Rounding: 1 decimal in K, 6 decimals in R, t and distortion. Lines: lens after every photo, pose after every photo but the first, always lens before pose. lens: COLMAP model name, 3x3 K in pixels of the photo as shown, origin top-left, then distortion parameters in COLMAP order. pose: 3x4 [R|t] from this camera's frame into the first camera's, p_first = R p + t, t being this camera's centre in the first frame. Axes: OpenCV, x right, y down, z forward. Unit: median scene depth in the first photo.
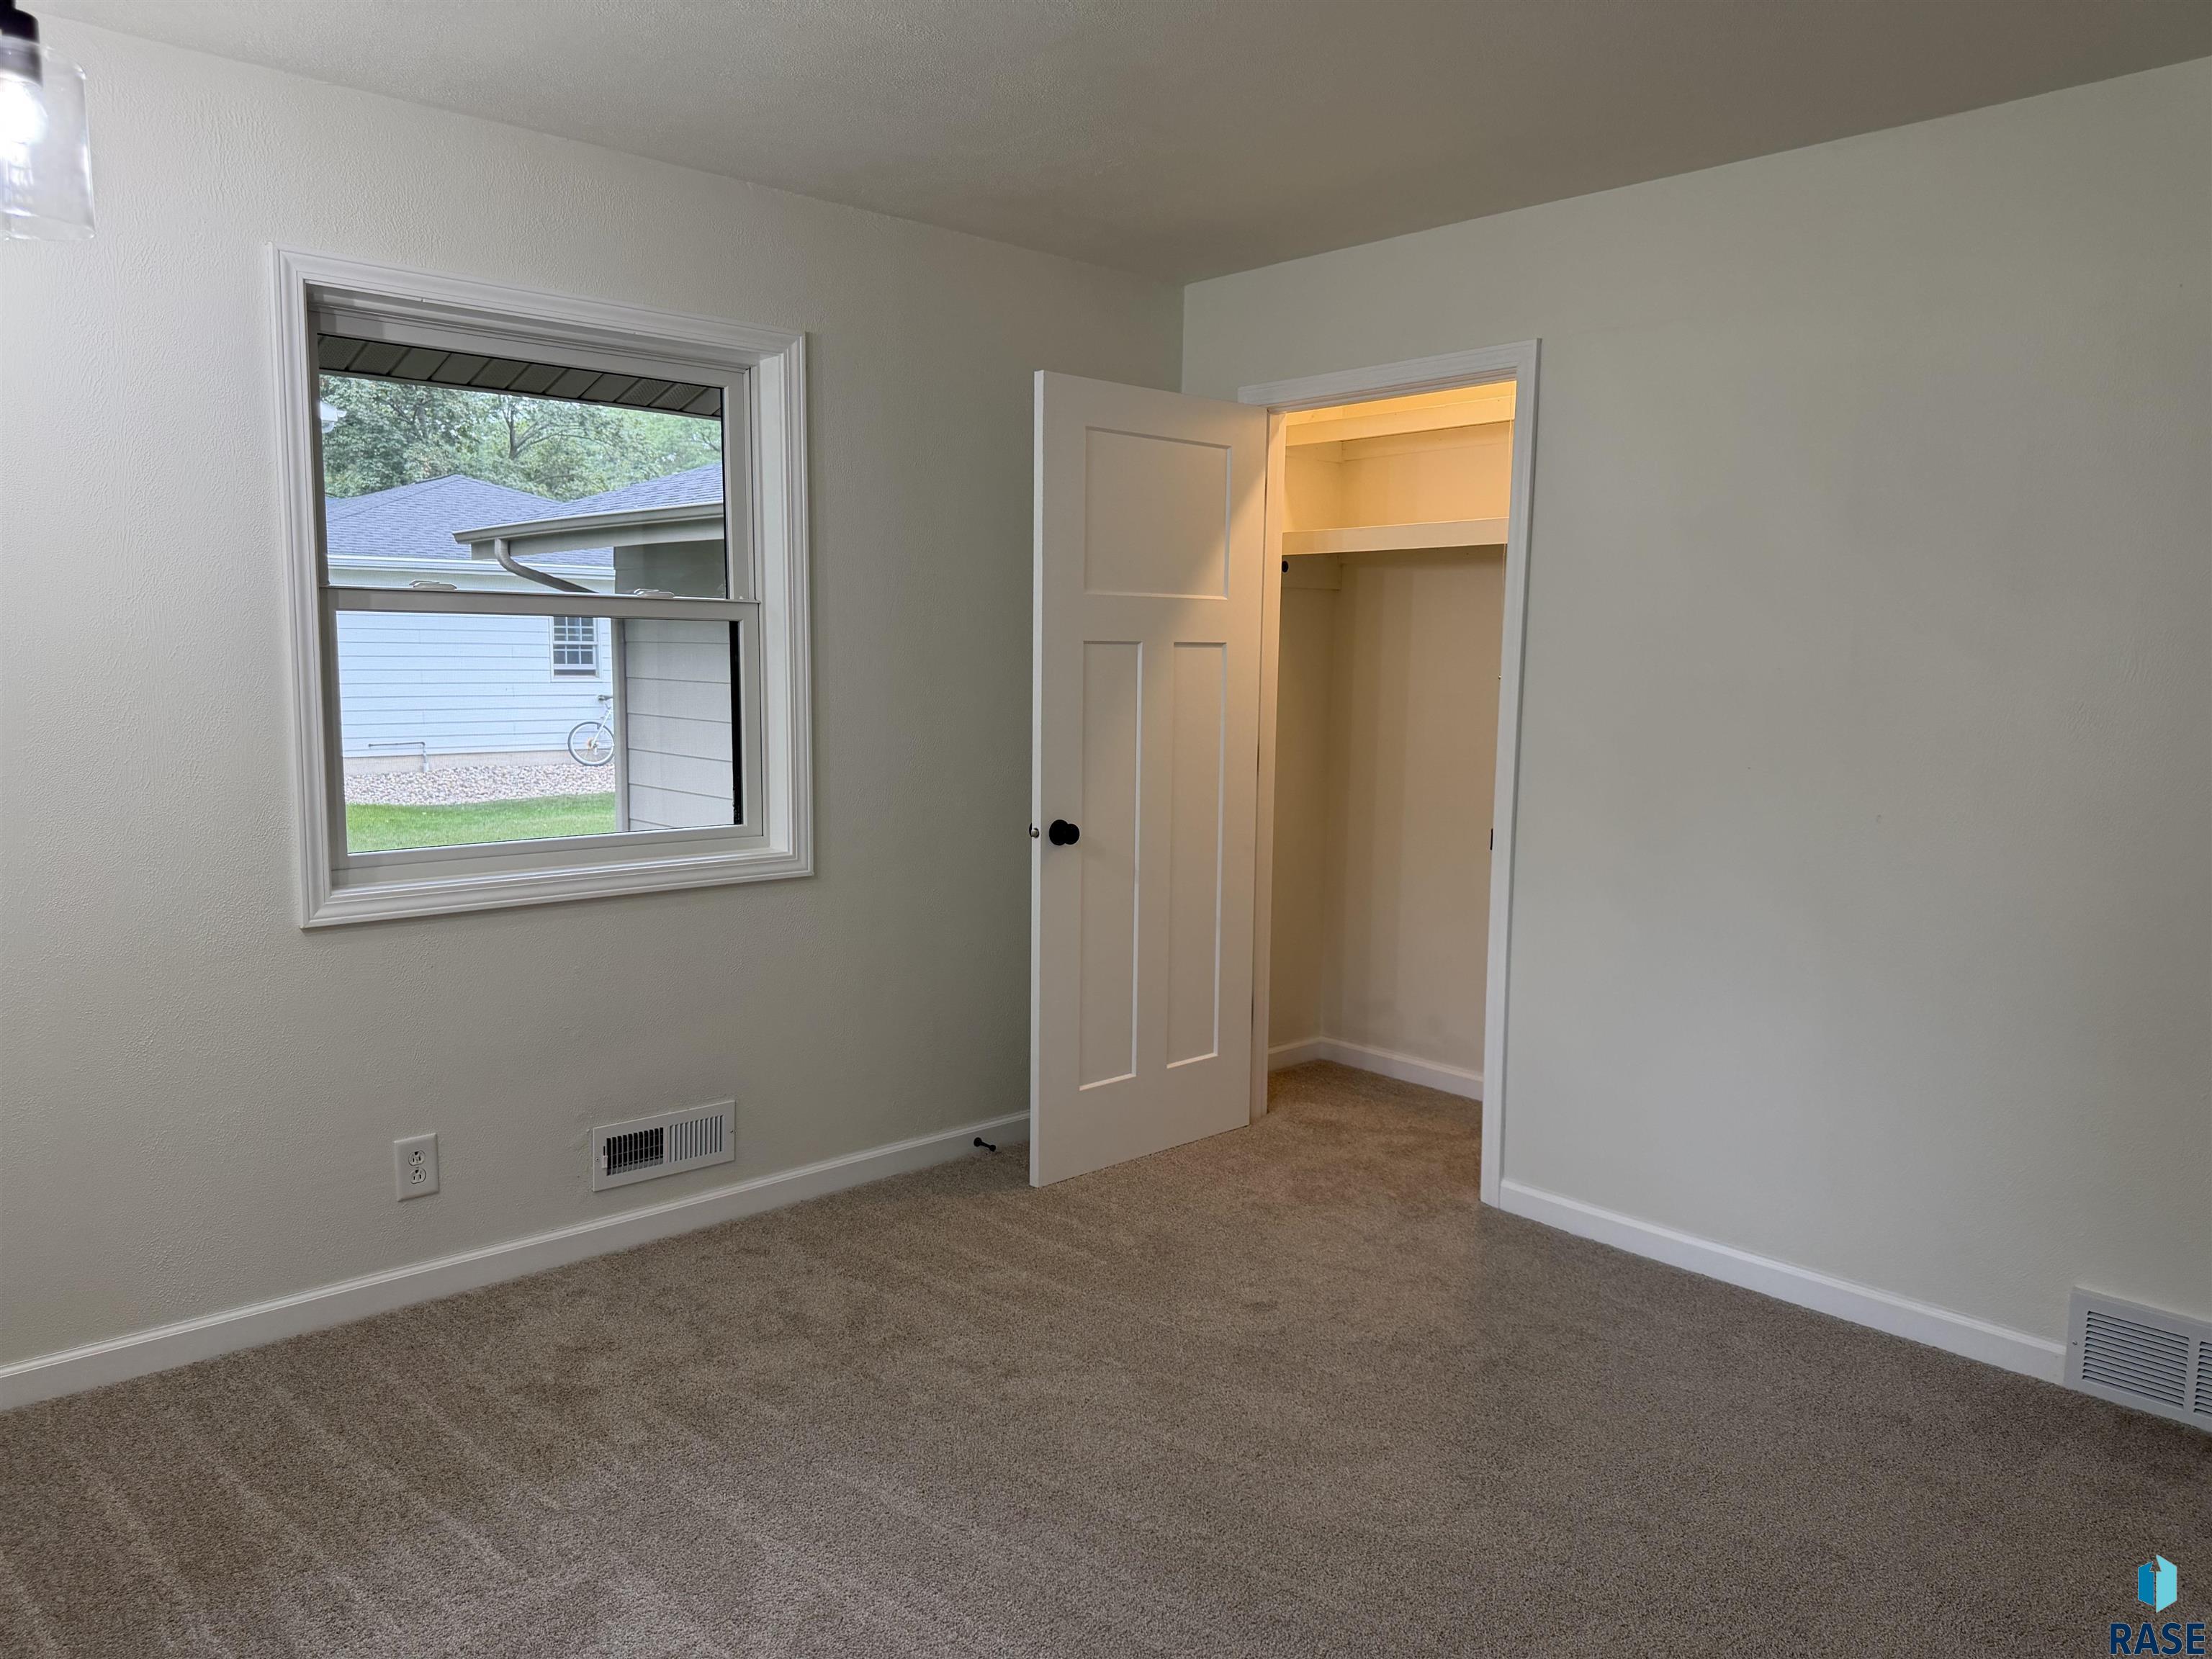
lens RADIAL K [[1558.4, 0, 1127.5], [0, 1558.4, 829.6], [0, 0, 1]] dist [0.040351, -0.034782]
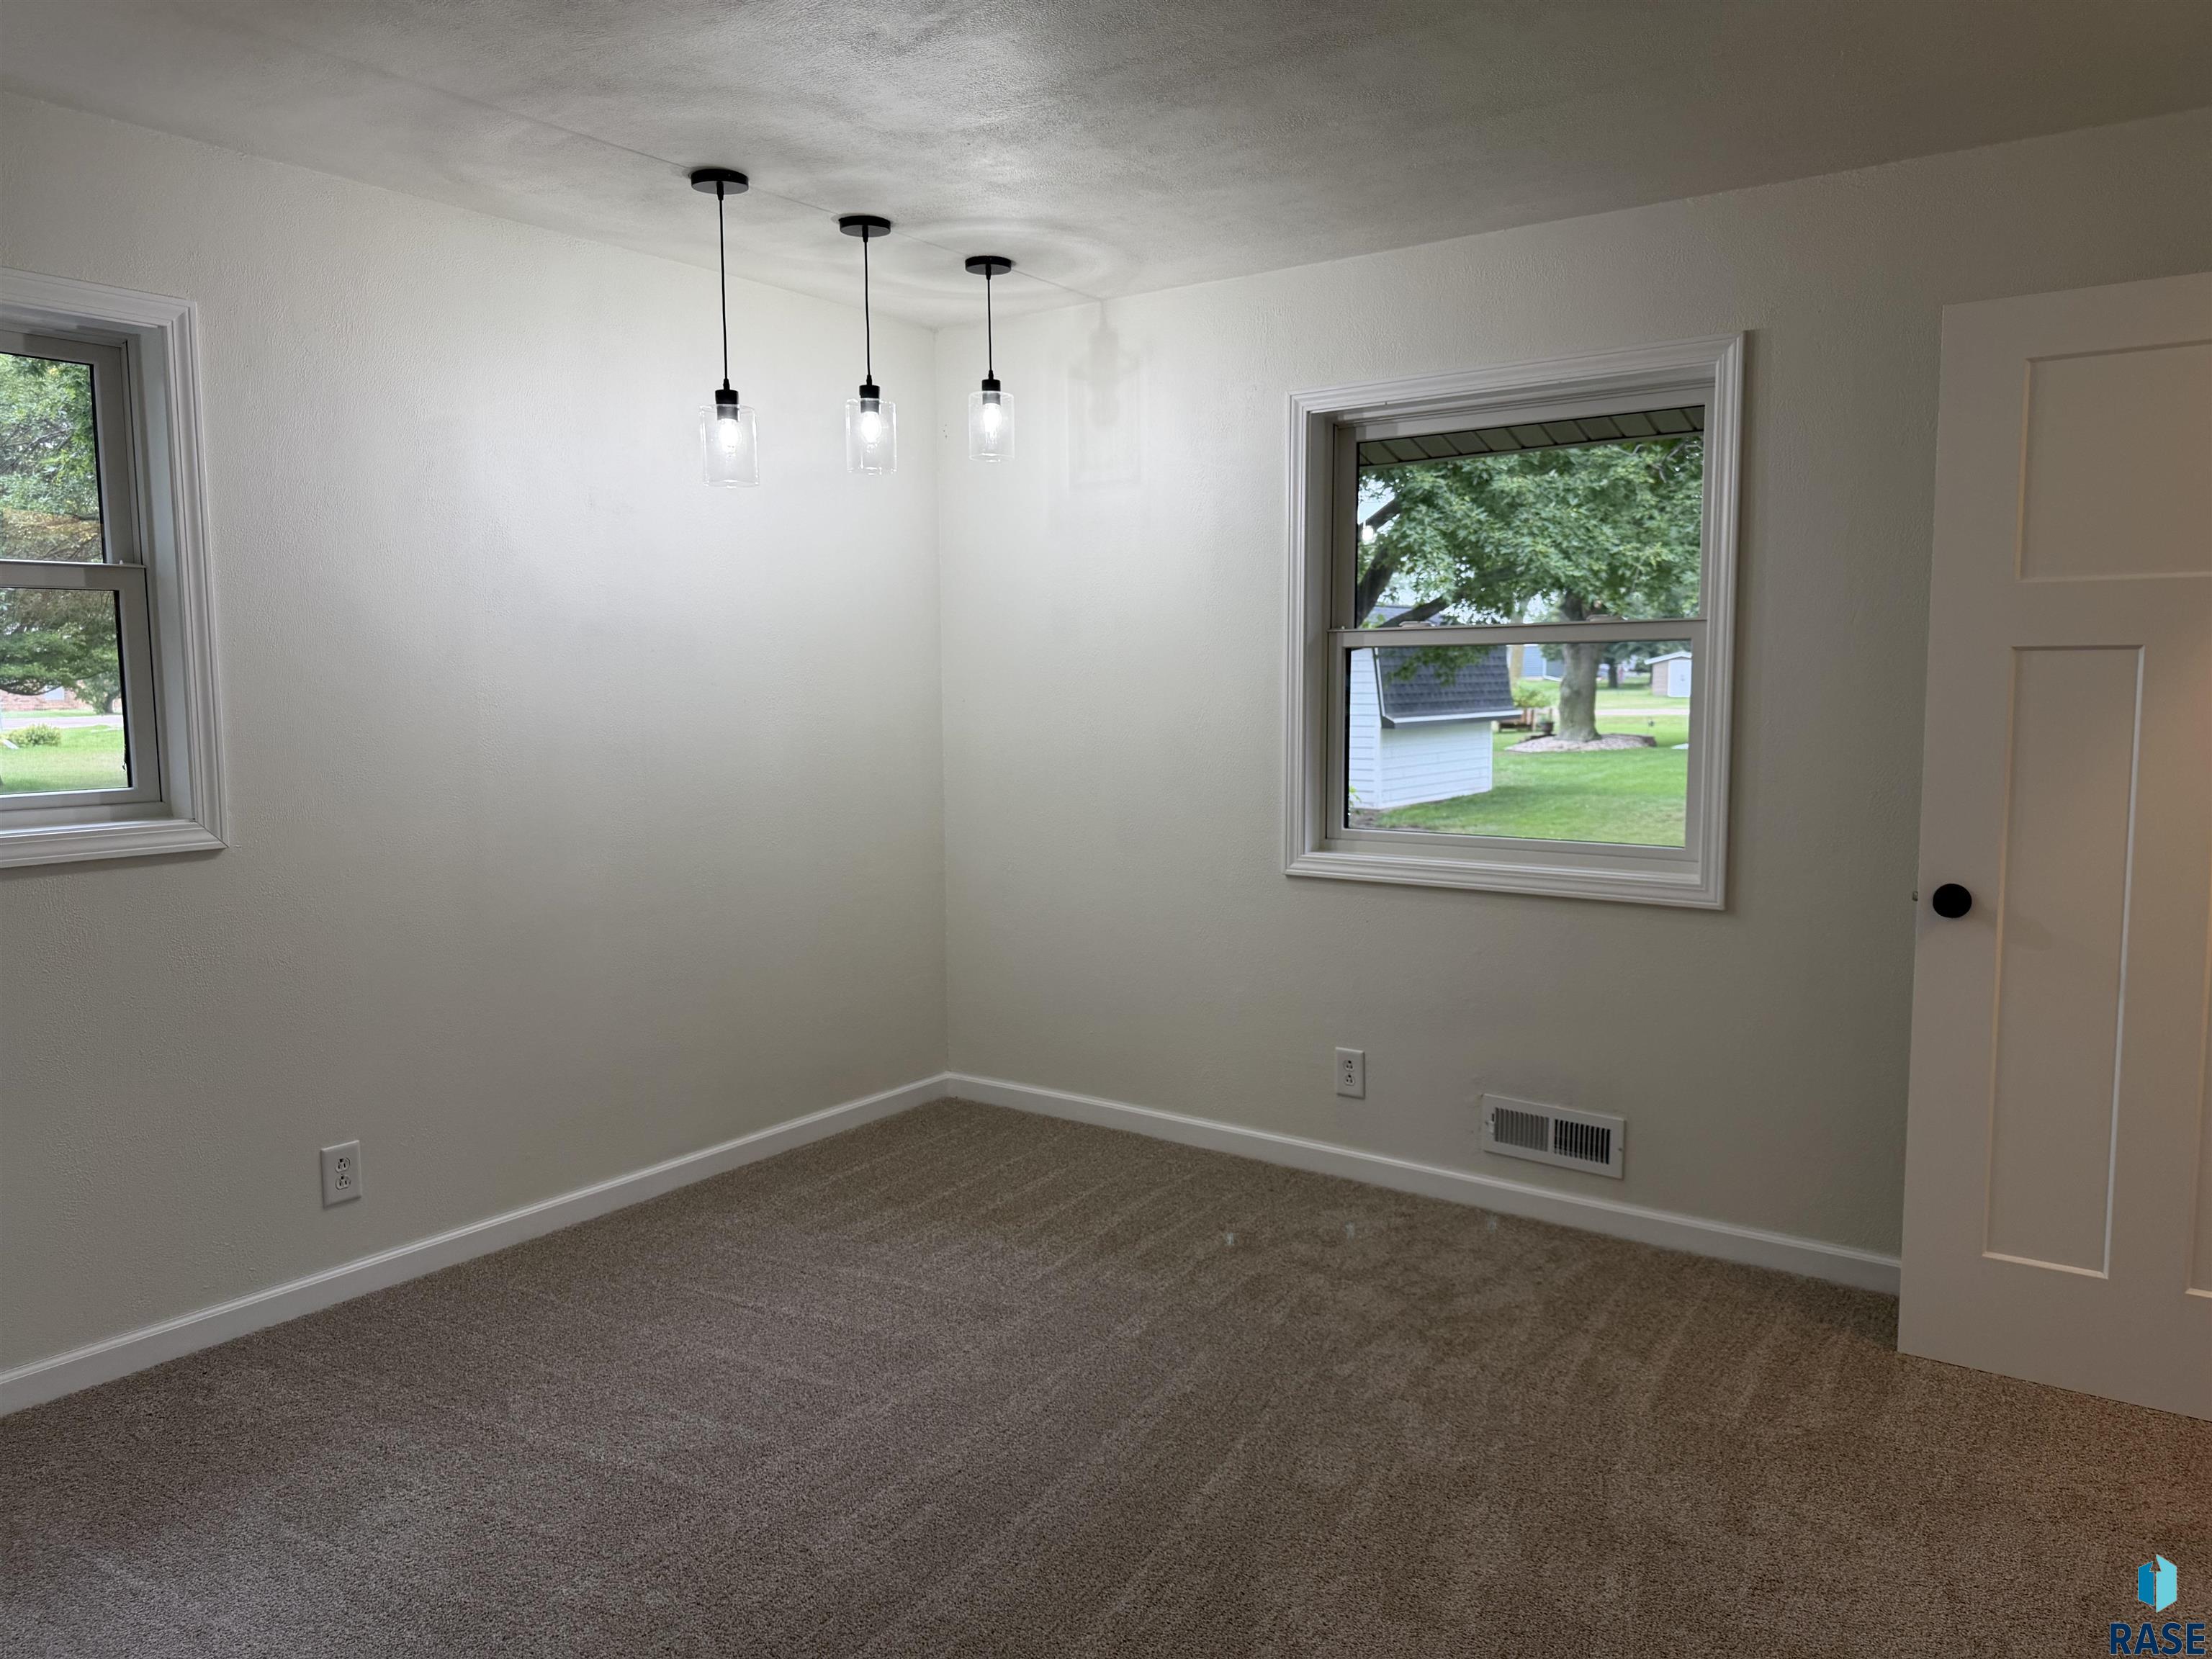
lens RADIAL K [[1558.4, 0, 1126.3], [0, 1558.4, 830.2], [0, 0, 1]] dist [0.040351, -0.034782]
pose [[0.191762, 0.079381, -0.978226, 0.753246], [-0.109606, 0.992221, 0.059030, -0.039904], [0.975302, 0.095900, 0.198970, 0.542691]]
